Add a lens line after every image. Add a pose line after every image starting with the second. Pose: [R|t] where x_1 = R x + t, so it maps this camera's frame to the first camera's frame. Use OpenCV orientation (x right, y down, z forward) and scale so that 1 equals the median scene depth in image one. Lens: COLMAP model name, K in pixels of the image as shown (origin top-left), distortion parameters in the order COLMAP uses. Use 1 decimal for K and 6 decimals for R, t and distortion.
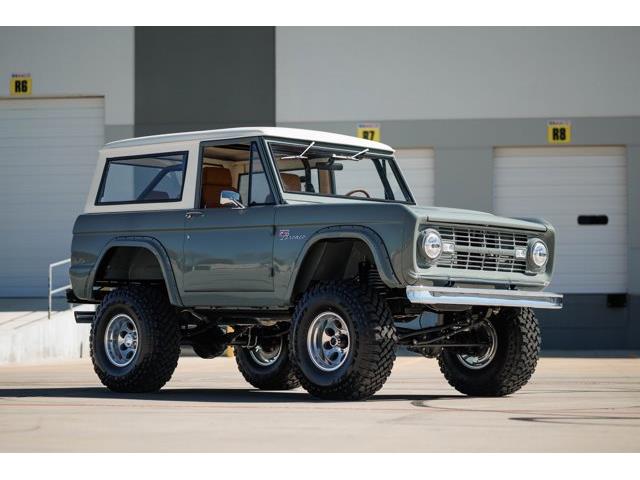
lens RADIAL K [[2060.4, 0, 322.3], [0, 2060.4, 235.2], [0, 0, 1]] dist [-0.176461, 0.000000]
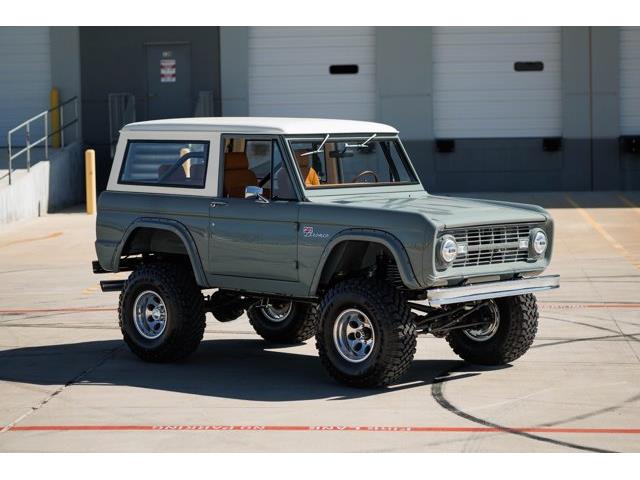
lens RADIAL K [[2078.1, 0, 323.8], [0, 2078.1, 238.9], [0, 0, 1]] dist [-0.154082, 0.000000]
pose [[0.998384, -0.018755, 0.053652, -0.069154], [0.011680, 0.991541, 0.129266, -0.138350], [-0.055622, -0.128430, 0.990157, -0.087582]]
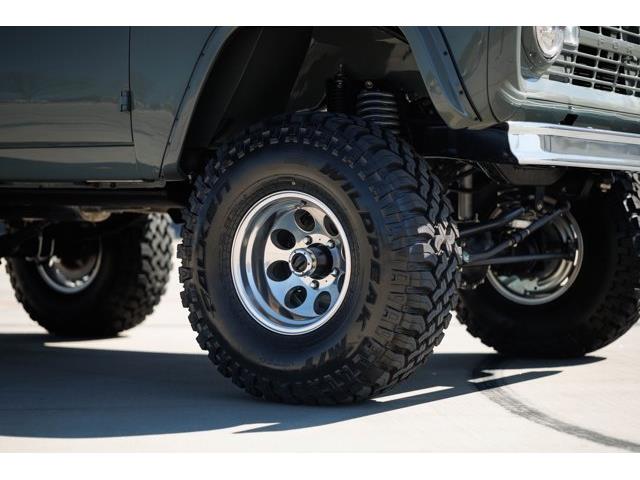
lens RADIAL K [[1612.6, 0, 324.7], [0, 1612.6, 266.2], [0, 0, 1]] dist [0.007317, 0.000000]
pose [[0.979847, -0.022948, 0.198425, -0.052241], [0.006153, 0.996375, 0.084847, 0.024154], [-0.199652, -0.081917, 0.976437, 0.661108]]
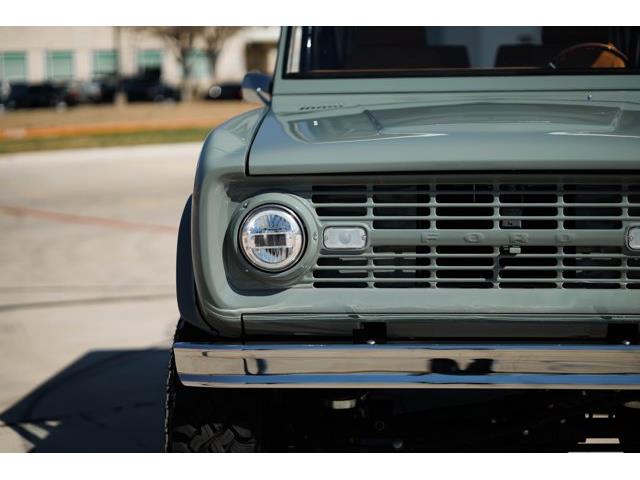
lens RADIAL K [[1612.6, 0, 332.0], [0, 1612.6, 224.4], [0, 0, 1]] dist [0.007317, 0.000000]
pose [[0.627130, 0.048999, -0.777372, 0.282108], [0.068331, 0.990711, 0.117570, -0.030630], [0.775912, -0.126850, 0.617956, 0.785199]]
